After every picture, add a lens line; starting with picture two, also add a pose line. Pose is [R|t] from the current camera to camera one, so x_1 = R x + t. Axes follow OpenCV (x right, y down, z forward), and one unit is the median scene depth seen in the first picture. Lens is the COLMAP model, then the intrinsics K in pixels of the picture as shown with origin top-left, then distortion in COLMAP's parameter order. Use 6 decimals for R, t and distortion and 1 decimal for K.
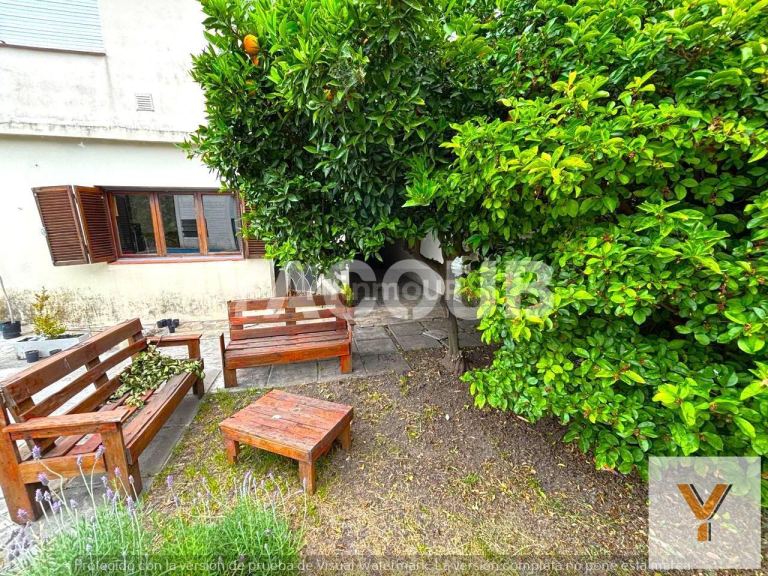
lens RADIAL K [[307.6, 0, 384.0], [0, 307.6, 288.0], [0, 0, 1]] dist [-0.002177, -0.000406]
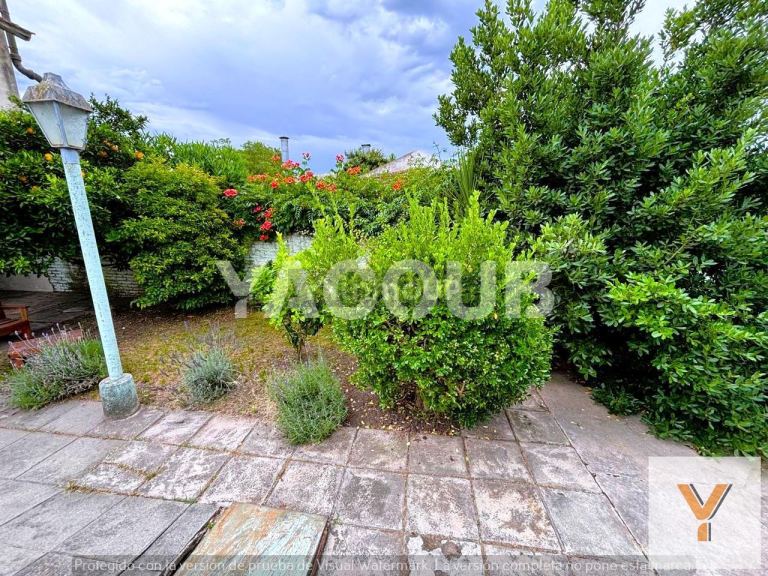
lens RADIAL K [[309.9, 0, 384.0], [0, 309.9, 288.0], [0, 0, 1]] dist [0.000745, -0.000174]
pose [[0.327848, -0.219070, 0.918980, -2.253713], [0.171650, 0.970365, 0.170083, 0.157744], [-0.929006, 0.101982, 0.355736, -3.020719]]
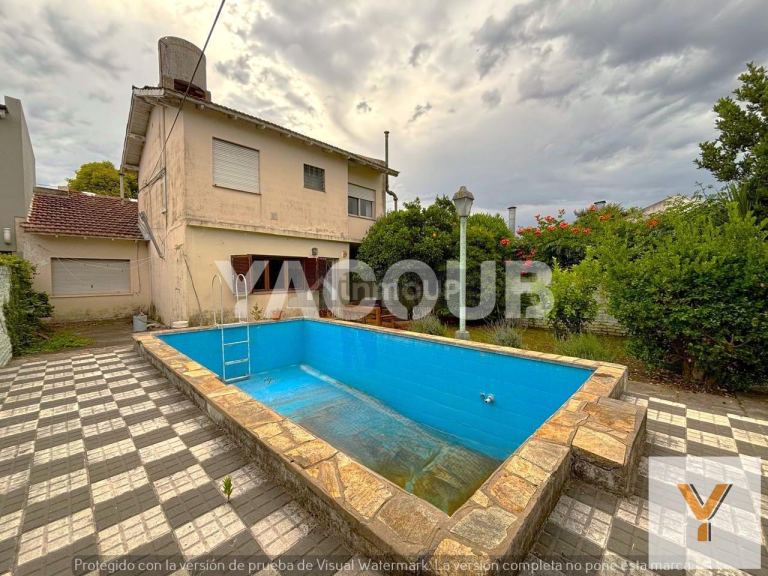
lens RADIAL K [[307.6, 0, 384.0], [0, 307.6, 288.0], [0, 0, 1]] dist [-0.002177, -0.000406]
pose [[0.829560, -0.018582, 0.558109, -4.260985], [0.109931, 0.985323, -0.130593, 0.730473], [-0.547490, 0.169688, 0.819427, -3.306191]]
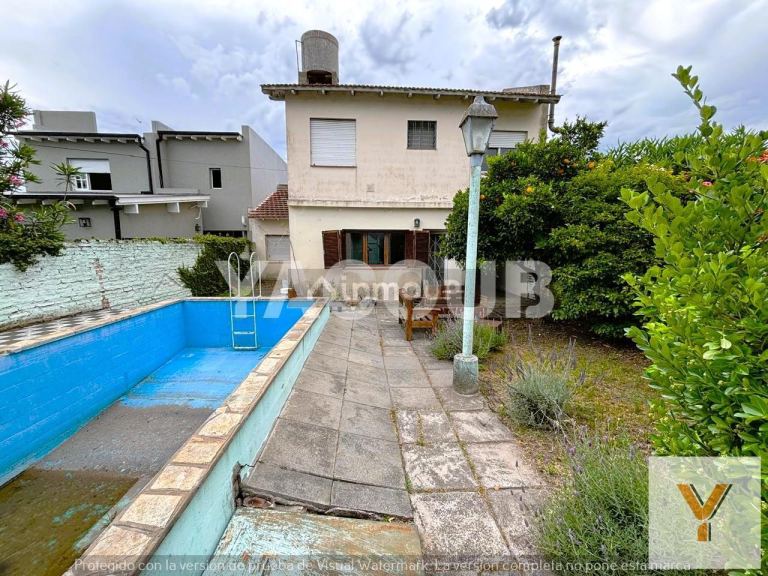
lens RADIAL K [[312.6, 0, 384.0], [0, 312.6, 288.0], [0, 0, 1]] dist [-0.010363, -0.000323]
pose [[0.987734, 0.031561, -0.152921, -1.171010], [-0.041524, 0.997187, -0.062401, 0.509852], [0.150521, 0.067986, 0.986266, -2.950126]]
